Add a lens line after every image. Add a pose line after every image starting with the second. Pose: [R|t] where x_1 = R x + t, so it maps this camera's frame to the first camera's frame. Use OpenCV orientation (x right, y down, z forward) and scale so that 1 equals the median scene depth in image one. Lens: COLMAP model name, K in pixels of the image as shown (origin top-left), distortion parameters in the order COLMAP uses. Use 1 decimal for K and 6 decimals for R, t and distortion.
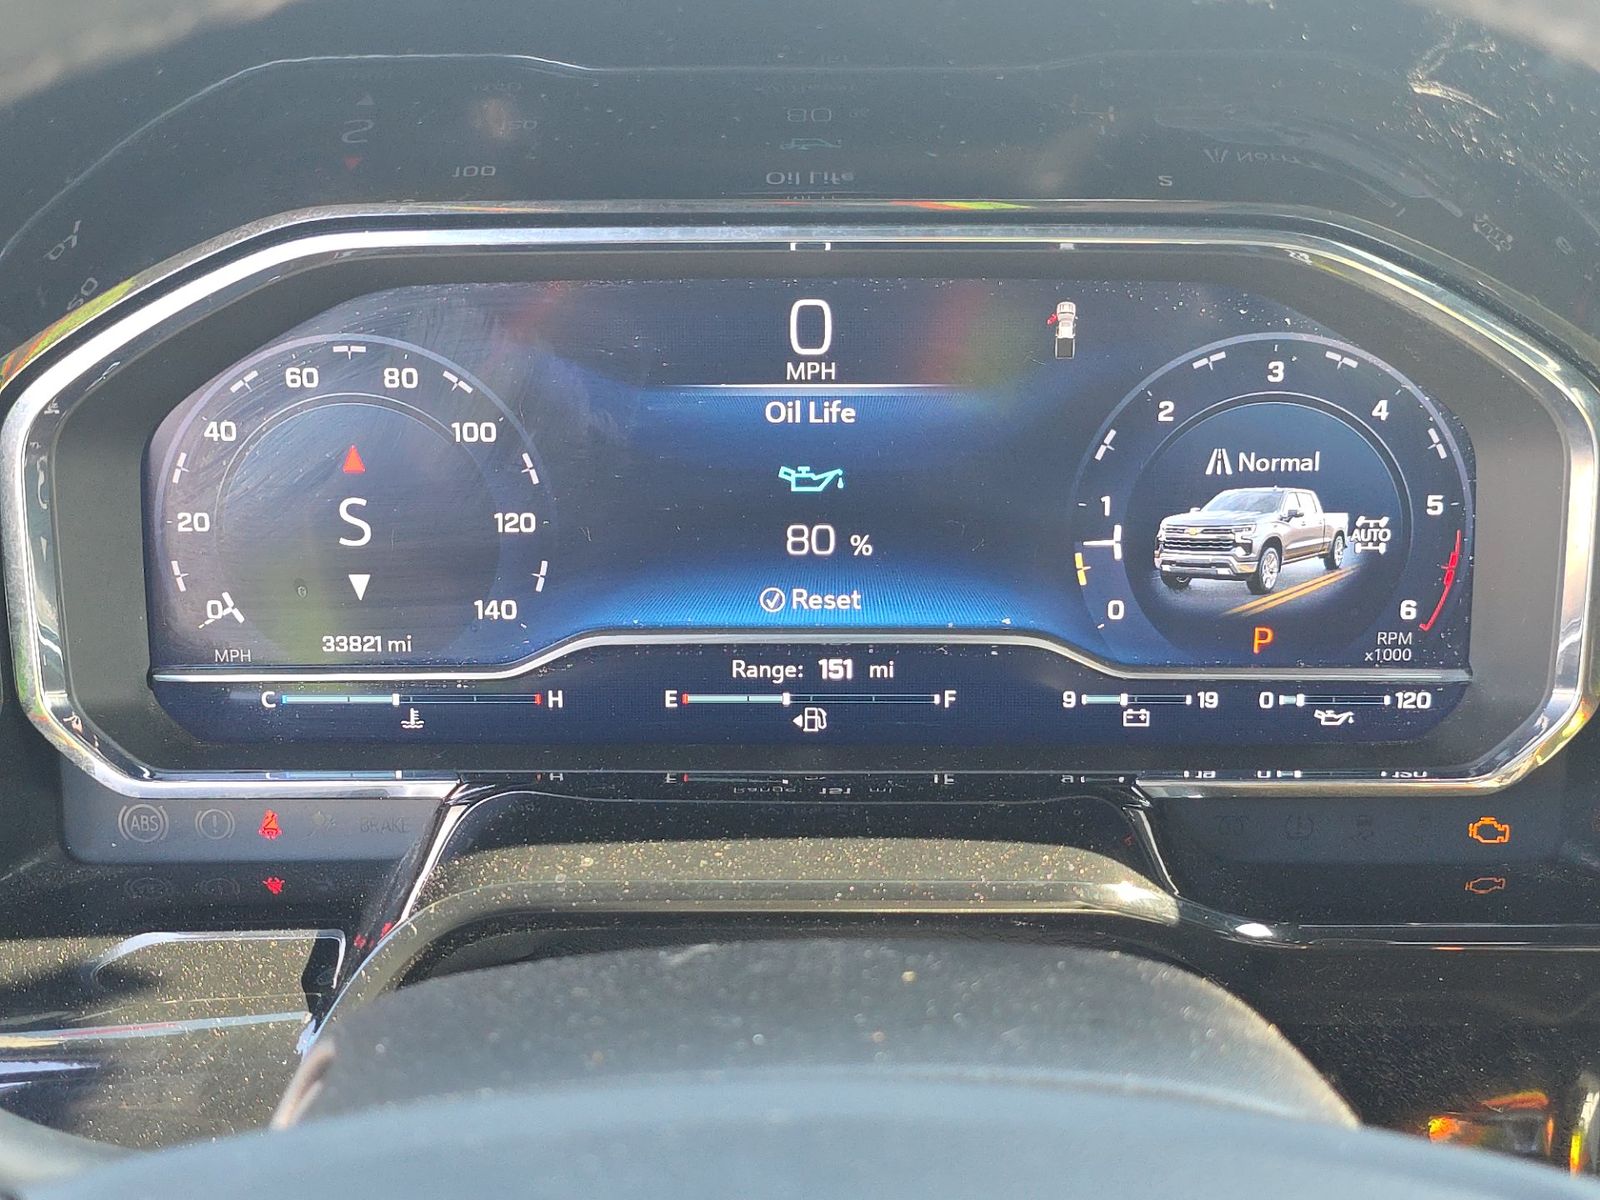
lens RADIAL K [[2164.5, 0, 800.1], [0, 2164.5, 599.4], [0, 0, 1]] dist [0.029190, 0.000000]
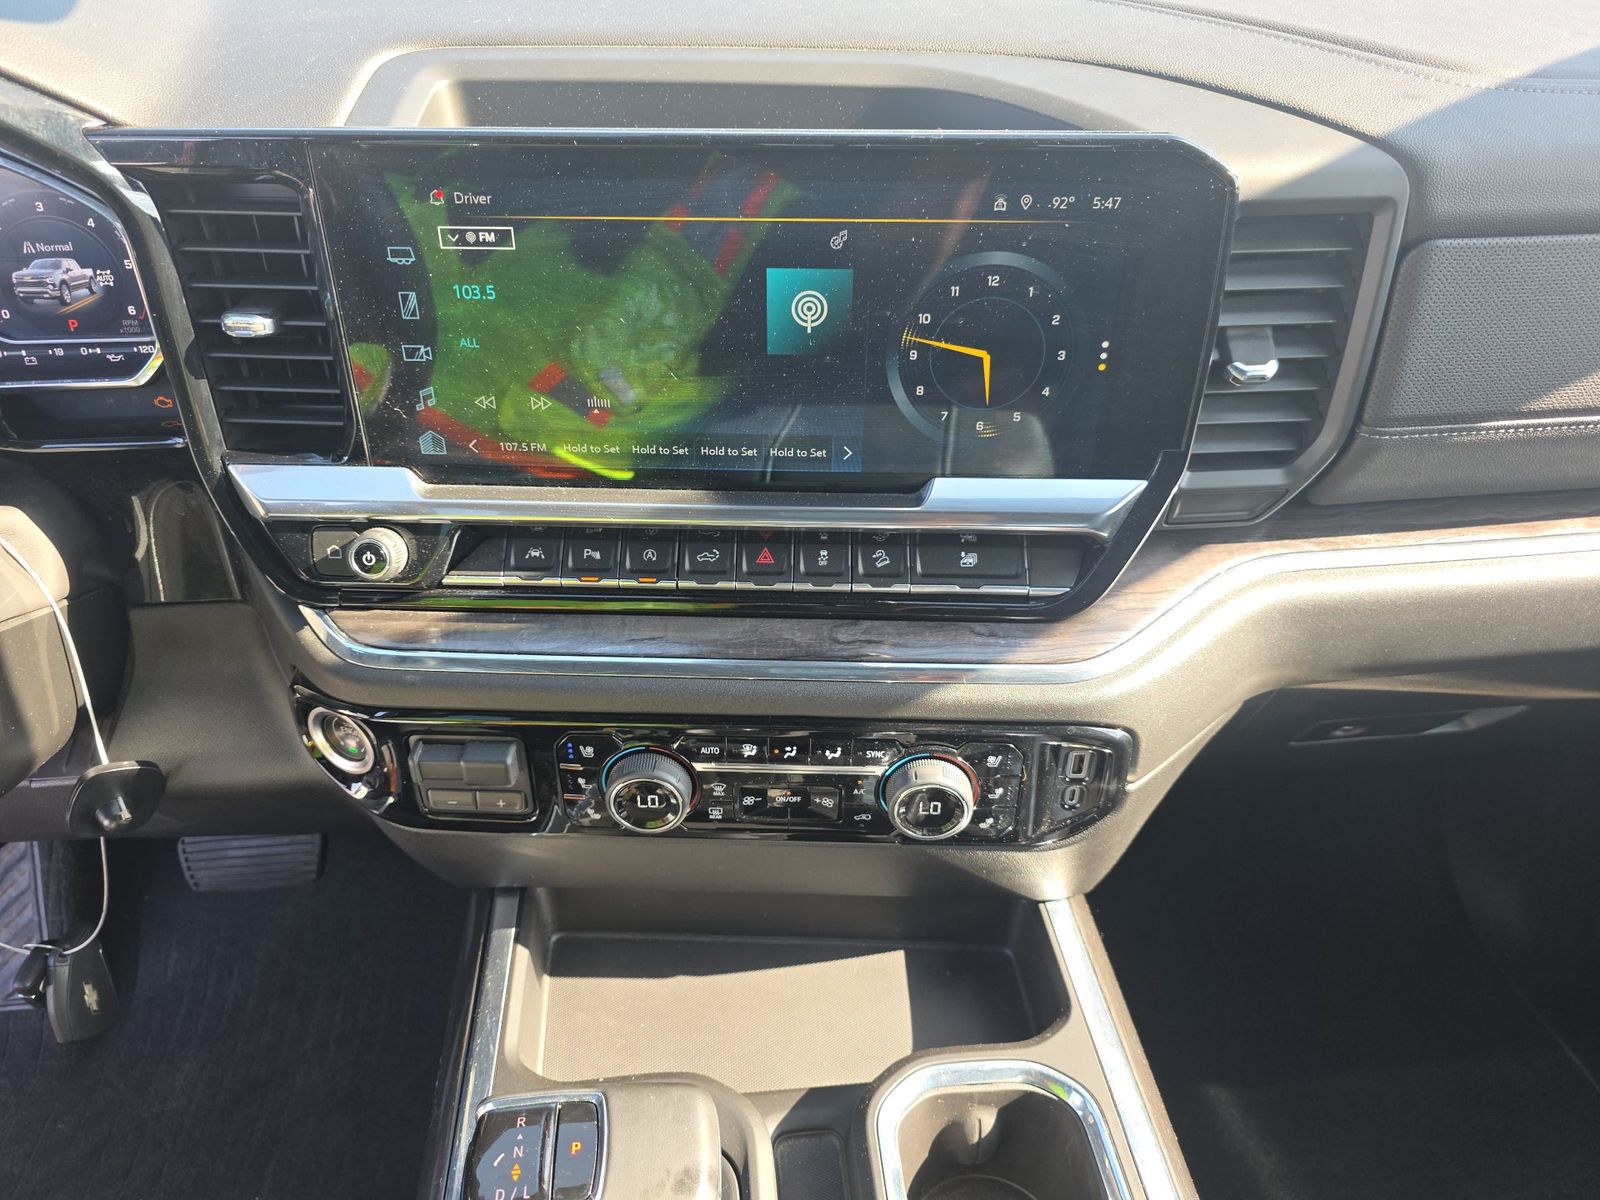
lens RADIAL K [[1081.9, 0, 795.7], [0, 1081.9, 594.8], [0, 0, 1]] dist [-0.009741, -0.000968]
pose [[0.993672, -0.052136, 0.099487, 0.875161], [0.025946, 0.968335, 0.248303, 0.032841], [-0.109283, -0.244150, 0.963560, -0.296740]]
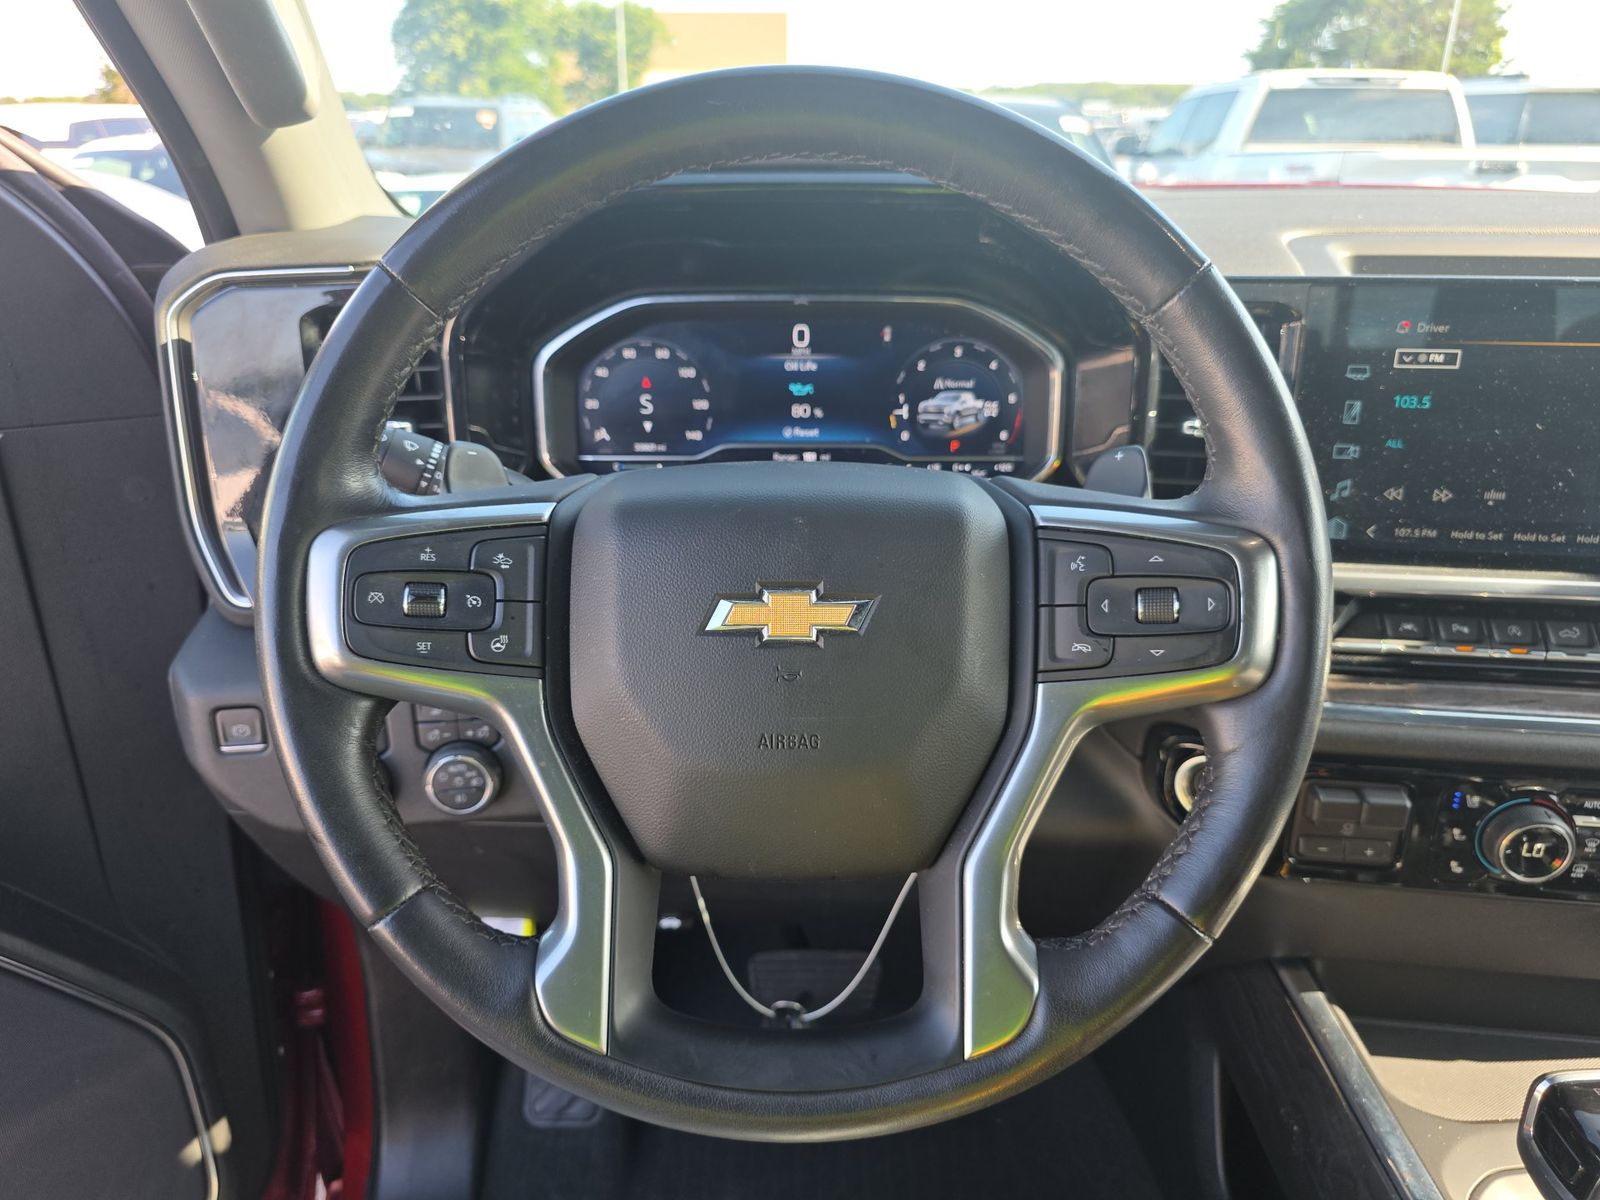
lens RADIAL K [[1081.9, 0, 801.1], [0, 1081.9, 602.1], [0, 0, 1]] dist [-0.009741, -0.000968]
pose [[0.999990, 0.001954, -0.003903, 0.011402], [-0.001907, 0.999927, 0.011960, 0.215359], [0.003926, -0.011953, 0.999921, -0.474196]]
